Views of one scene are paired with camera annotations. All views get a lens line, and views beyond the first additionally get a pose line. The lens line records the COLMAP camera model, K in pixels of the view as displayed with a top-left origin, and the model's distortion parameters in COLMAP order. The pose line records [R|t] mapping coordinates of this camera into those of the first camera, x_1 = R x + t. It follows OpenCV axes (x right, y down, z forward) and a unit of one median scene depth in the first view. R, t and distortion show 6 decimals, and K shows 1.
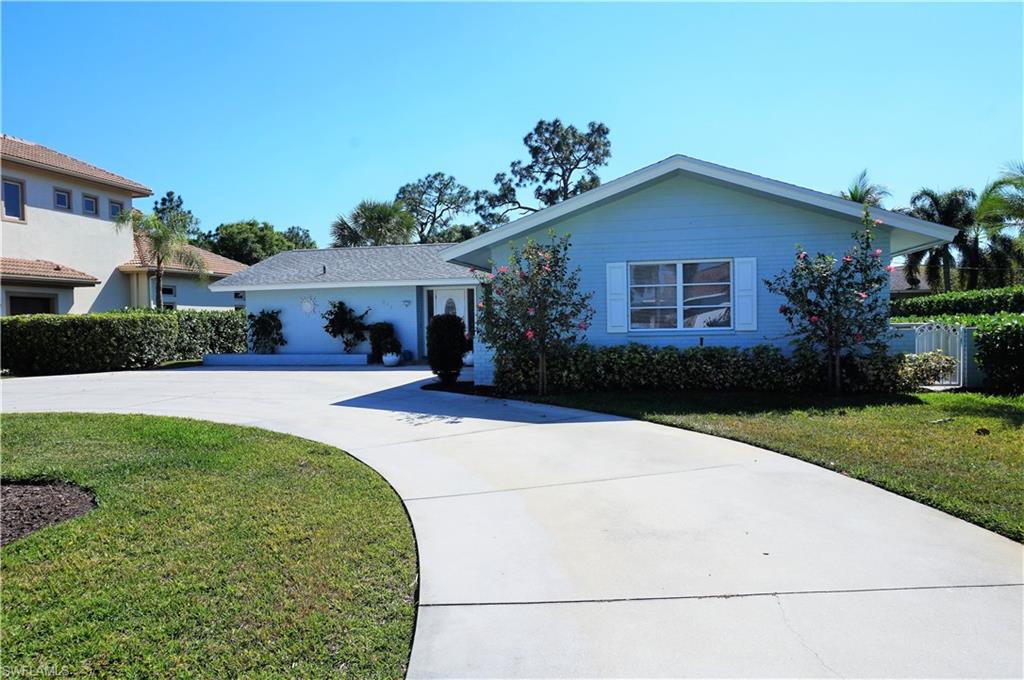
lens RADIAL K [[694.2, 0, 521.0], [0, 694.2, 329.7], [0, 0, 1]] dist [-0.018000, 0.001290]
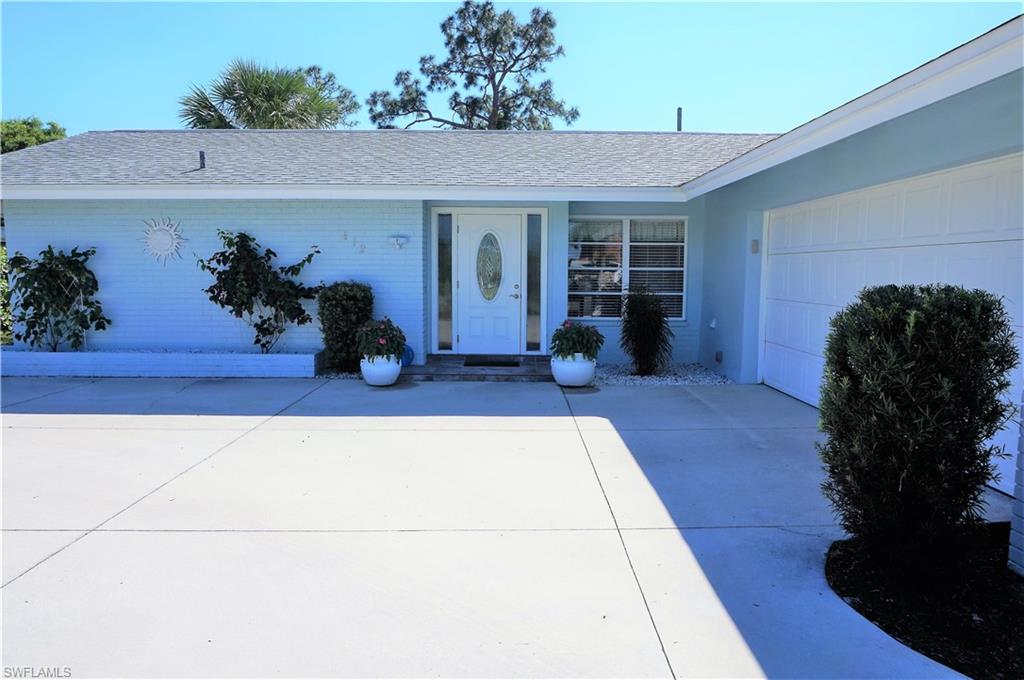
lens RADIAL K [[694.2, 0, 511.9], [0, 694.2, 318.1], [0, 0, 1]] dist [-0.018000, 0.001290]
pose [[0.973320, 0.003970, 0.229419, -0.123741], [-0.018042, 0.998079, 0.059274, -0.009643], [-0.228743, -0.061831, 0.971521, 0.334084]]
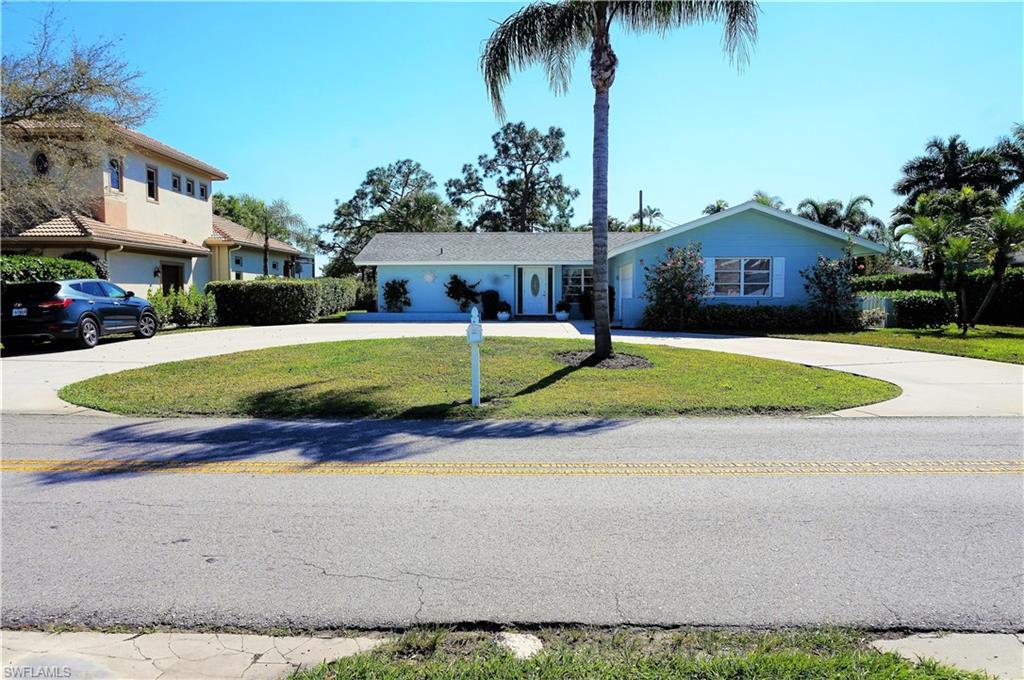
lens RADIAL K [[694.2, 0, 511.7], [0, 694.2, 345.4], [0, 0, 1]] dist [-0.018000, 0.001290]
pose [[0.979470, 0.000012, 0.201591, -0.274756], [-0.012431, 0.998101, 0.060339, 0.009753], [-0.201207, -0.061606, 0.977610, -0.244667]]
